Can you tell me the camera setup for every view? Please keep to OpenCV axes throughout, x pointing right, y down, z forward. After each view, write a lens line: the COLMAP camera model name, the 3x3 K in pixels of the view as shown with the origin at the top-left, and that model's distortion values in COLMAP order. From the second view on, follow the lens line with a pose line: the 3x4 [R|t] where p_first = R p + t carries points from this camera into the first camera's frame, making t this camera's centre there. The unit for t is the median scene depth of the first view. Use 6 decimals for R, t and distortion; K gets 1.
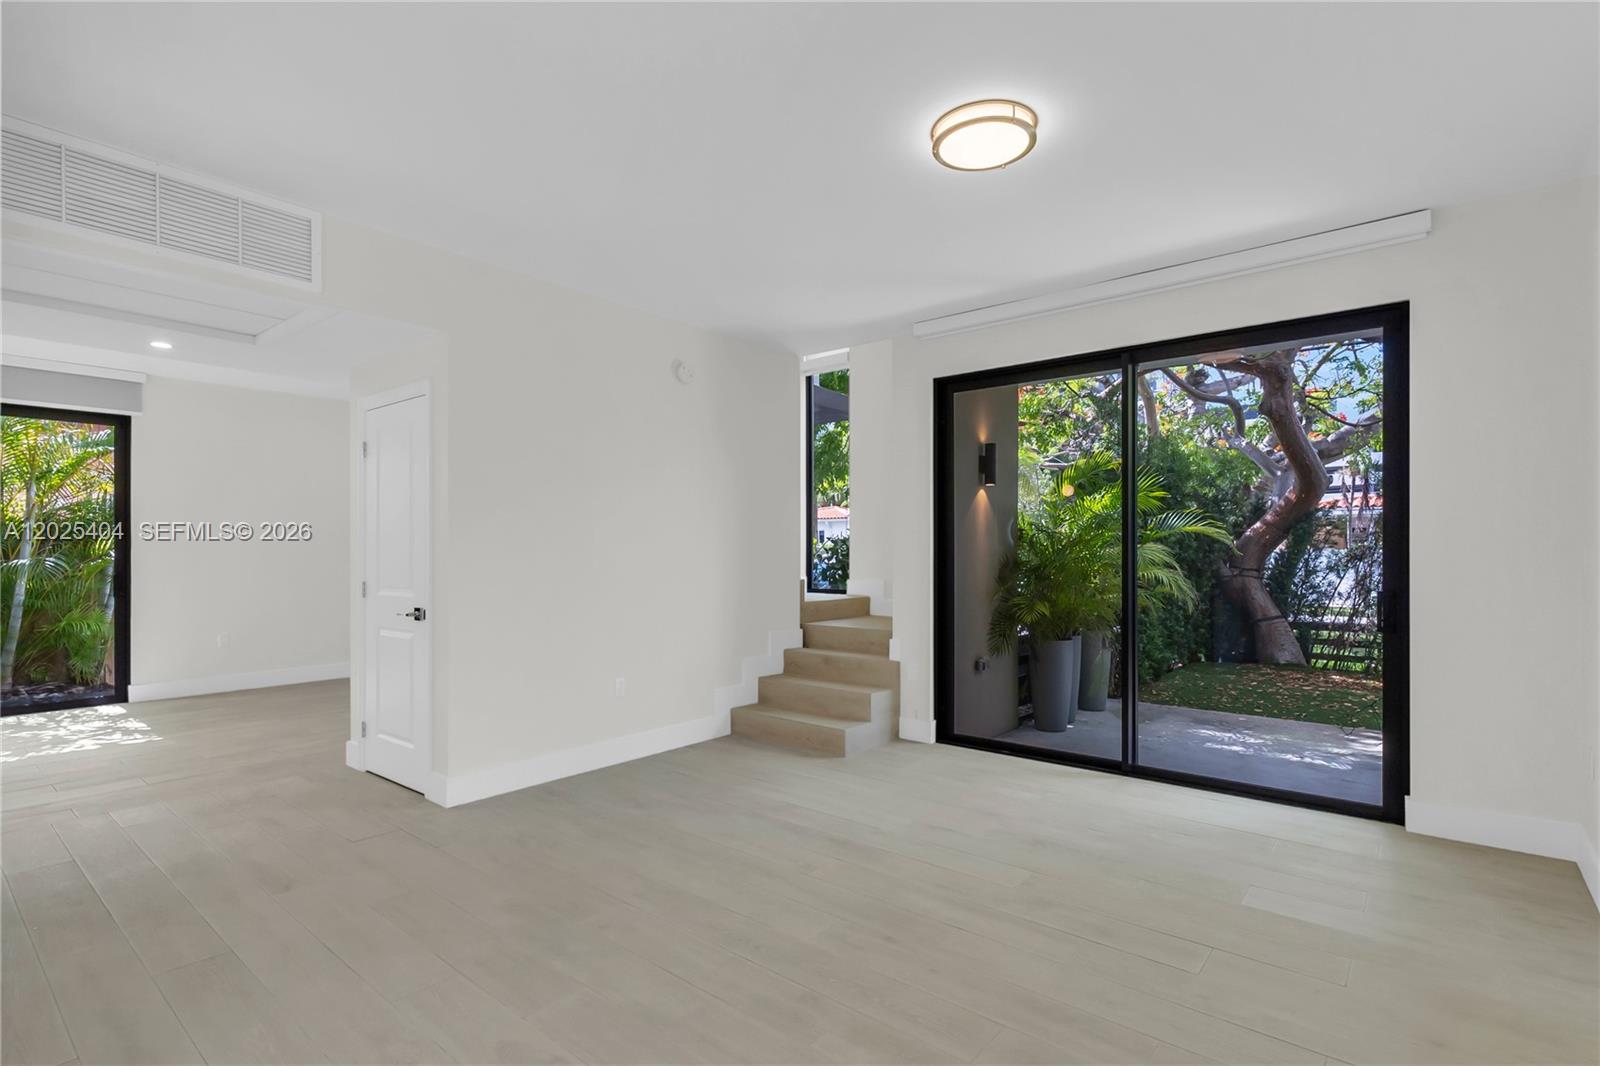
lens RADIAL K [[771.4, 0, 786.4], [0, 771.4, 549.3], [0, 0, 1]] dist [0.003067, 0.000000]
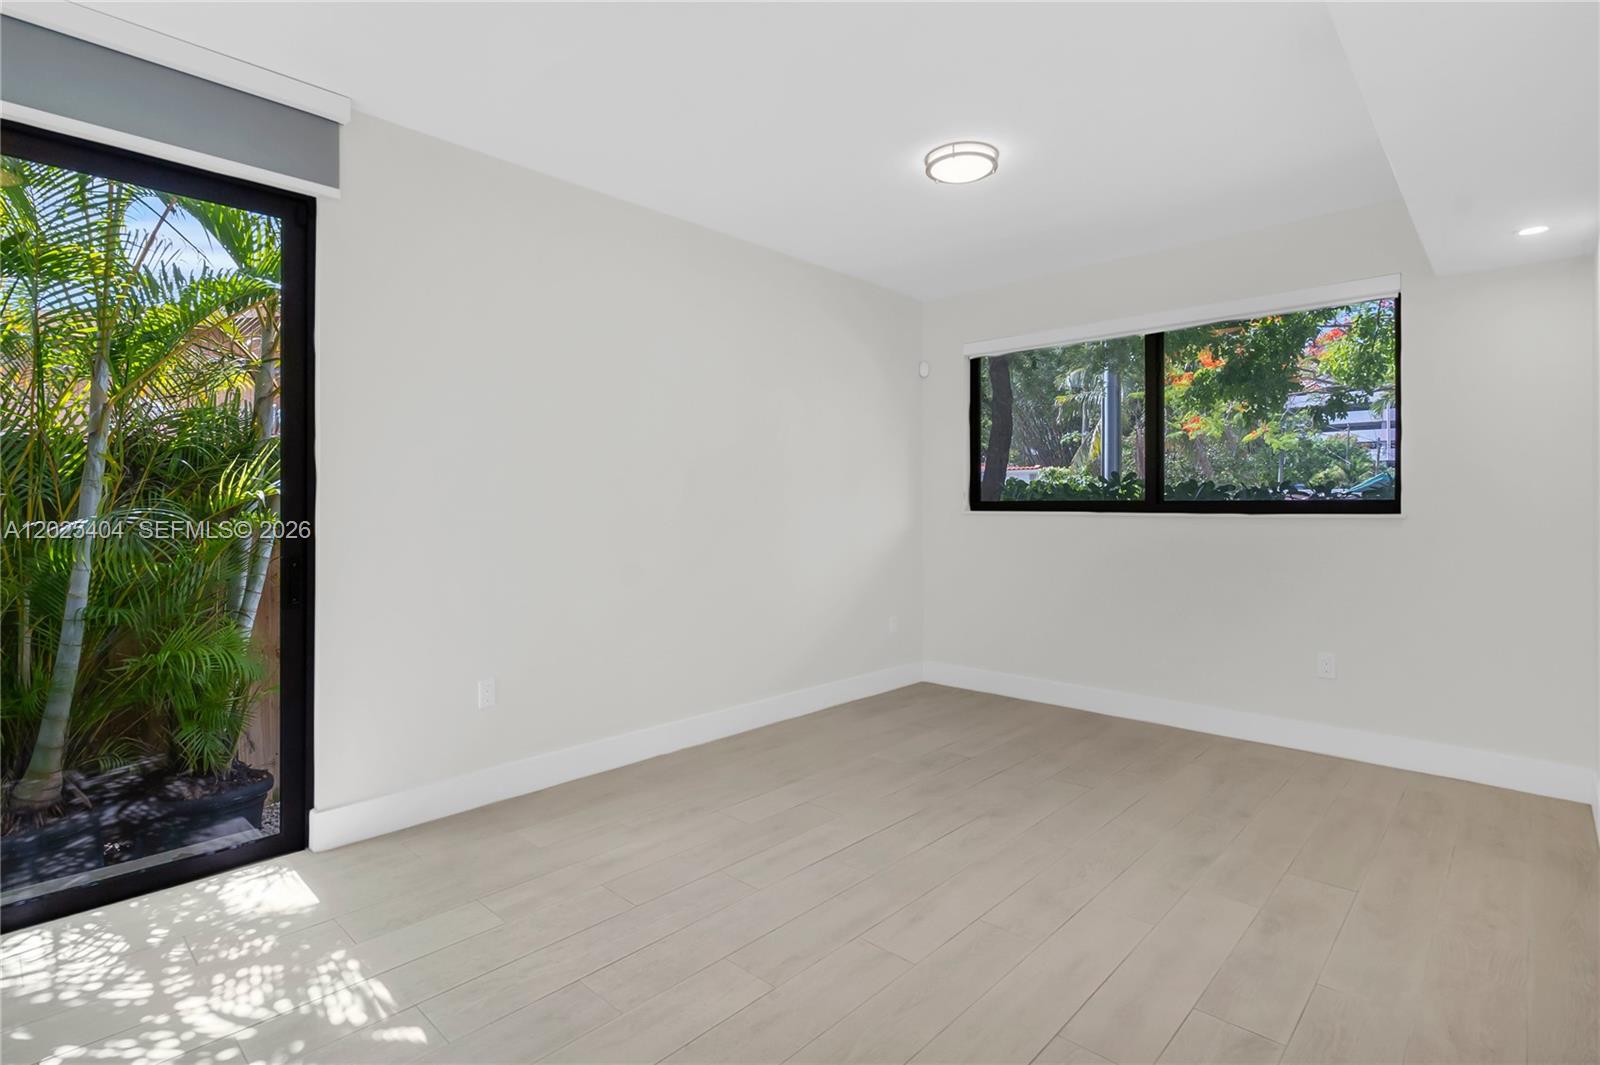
lens RADIAL K [[783.2, 0, 807.0], [0, 783.2, 509.8], [0, 0, 1]] dist [0.000306, -0.000287]
pose [[0.998941, 0.004763, -0.045762, -0.516635], [-0.004580, 0.999981, 0.004092, 0.001286], [0.045781, -0.003878, 0.998944, 0.534782]]
